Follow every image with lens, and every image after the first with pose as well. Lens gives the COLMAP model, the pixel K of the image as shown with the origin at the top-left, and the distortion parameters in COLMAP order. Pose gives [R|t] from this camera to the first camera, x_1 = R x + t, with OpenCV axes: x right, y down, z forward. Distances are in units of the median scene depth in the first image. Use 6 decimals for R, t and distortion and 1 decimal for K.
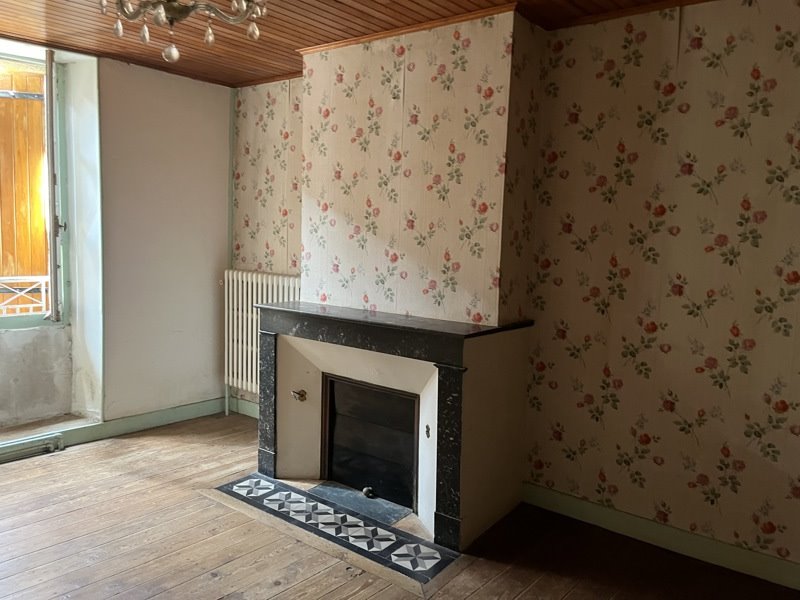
lens RADIAL K [[608.1, 0, 400.0], [0, 608.1, 300.0], [0, 0, 1]] dist [0.065883, -0.093408]
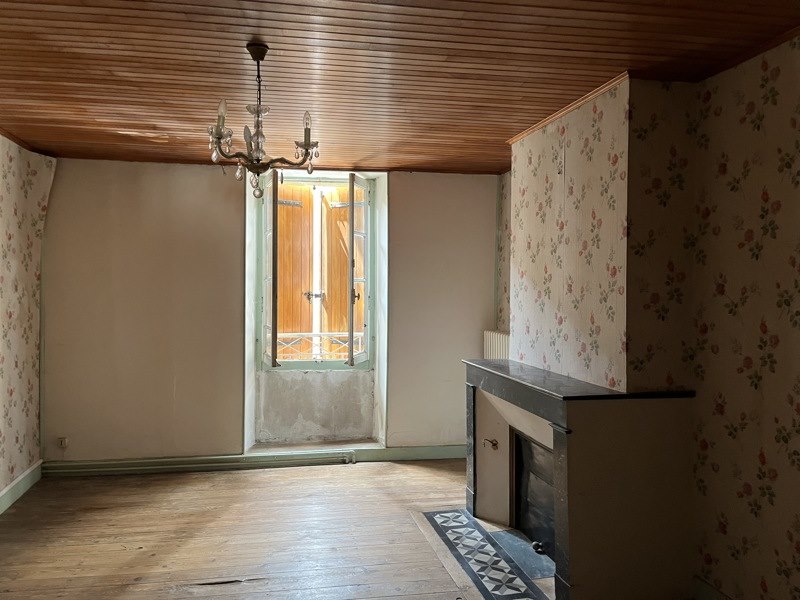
lens RADIAL K [[608.1, 0, 400.0], [0, 608.1, 300.0], [0, 0, 1]] dist [0.065883, -0.093408]
pose [[0.774694, -0.014900, -0.632161, 0.448752], [-0.048396, 0.995393, -0.082770, -0.004641], [0.630482, 0.094715, 0.770404, 0.014027]]
